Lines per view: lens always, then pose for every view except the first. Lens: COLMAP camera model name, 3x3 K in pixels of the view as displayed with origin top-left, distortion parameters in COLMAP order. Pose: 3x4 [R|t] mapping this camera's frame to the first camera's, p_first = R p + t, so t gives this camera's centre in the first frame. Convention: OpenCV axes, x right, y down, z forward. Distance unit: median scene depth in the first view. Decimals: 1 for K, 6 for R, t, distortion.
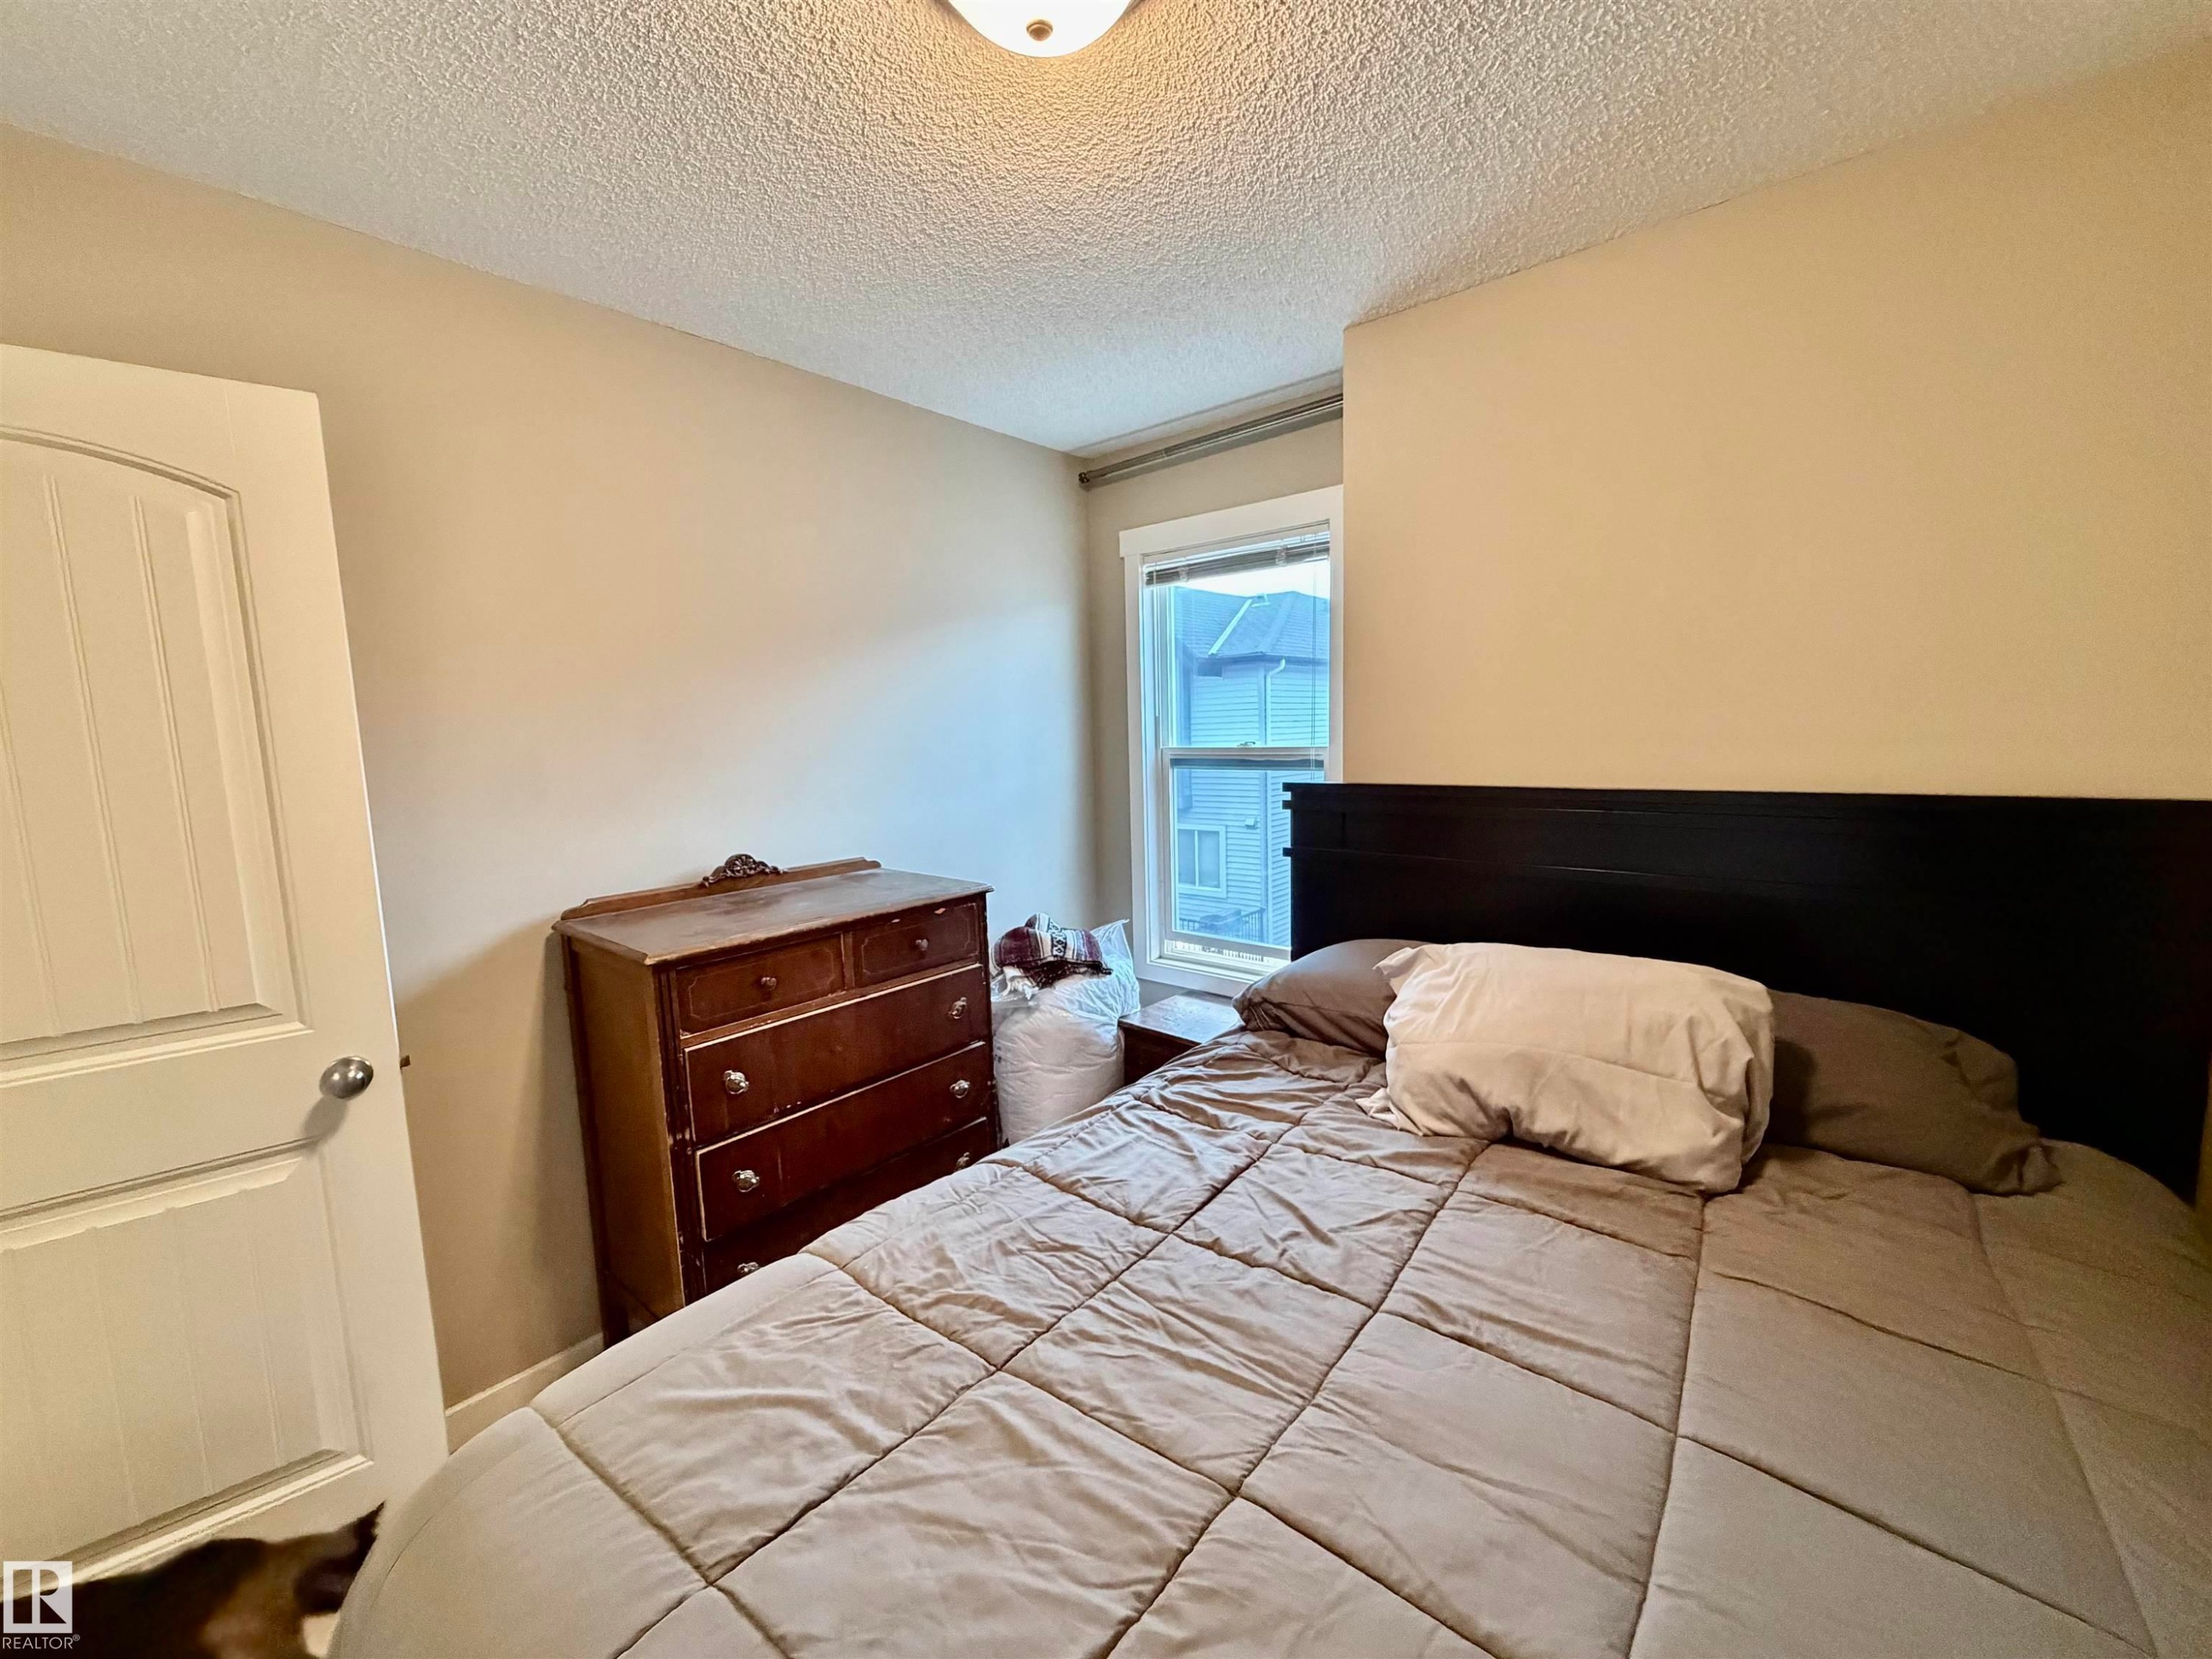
lens RADIAL K [[882.8, 0, 1103.7], [0, 882.8, 832.5], [0, 0, 1]] dist [-0.001289, -0.000684]
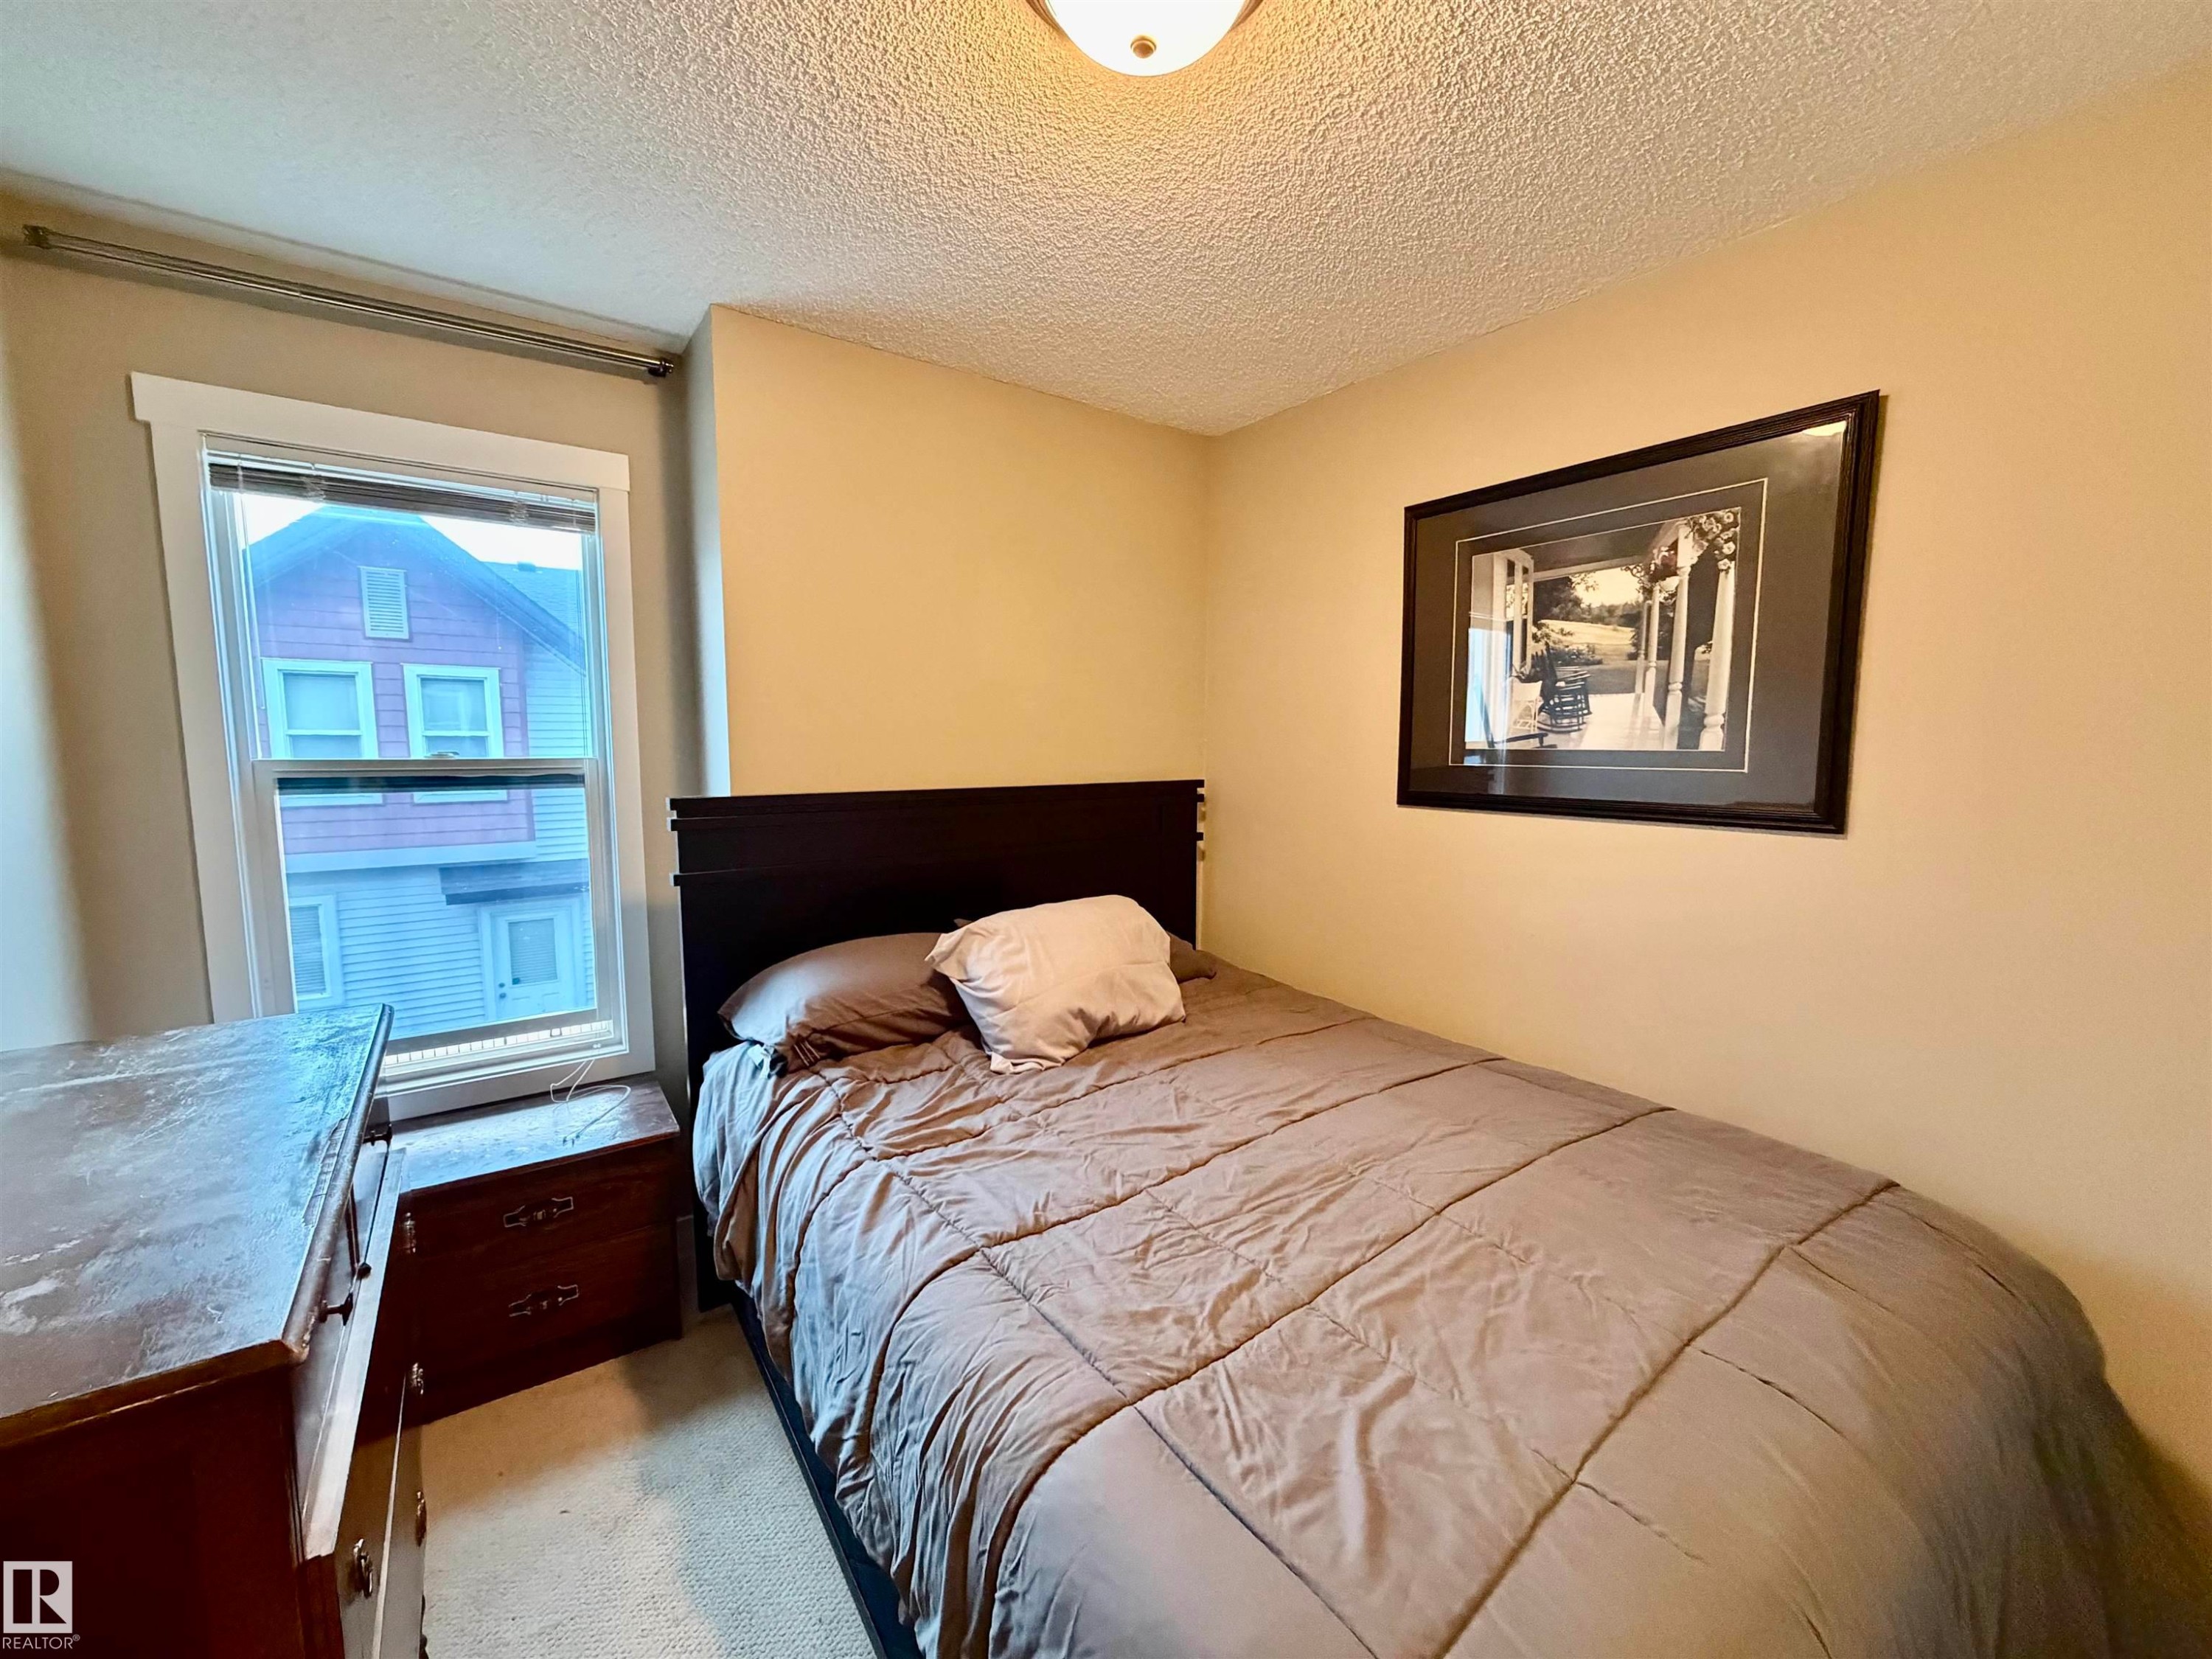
lens RADIAL K [[882.8, 0, 1090.0], [0, 882.8, 833.8], [0, 0, 1]] dist [-0.001289, -0.000684]
pose [[0.239573, -0.082714, 0.967348, -0.808500], [0.098505, 0.993294, 0.060537, -0.054033], [-0.965868, 0.080786, 0.246114, 0.623320]]
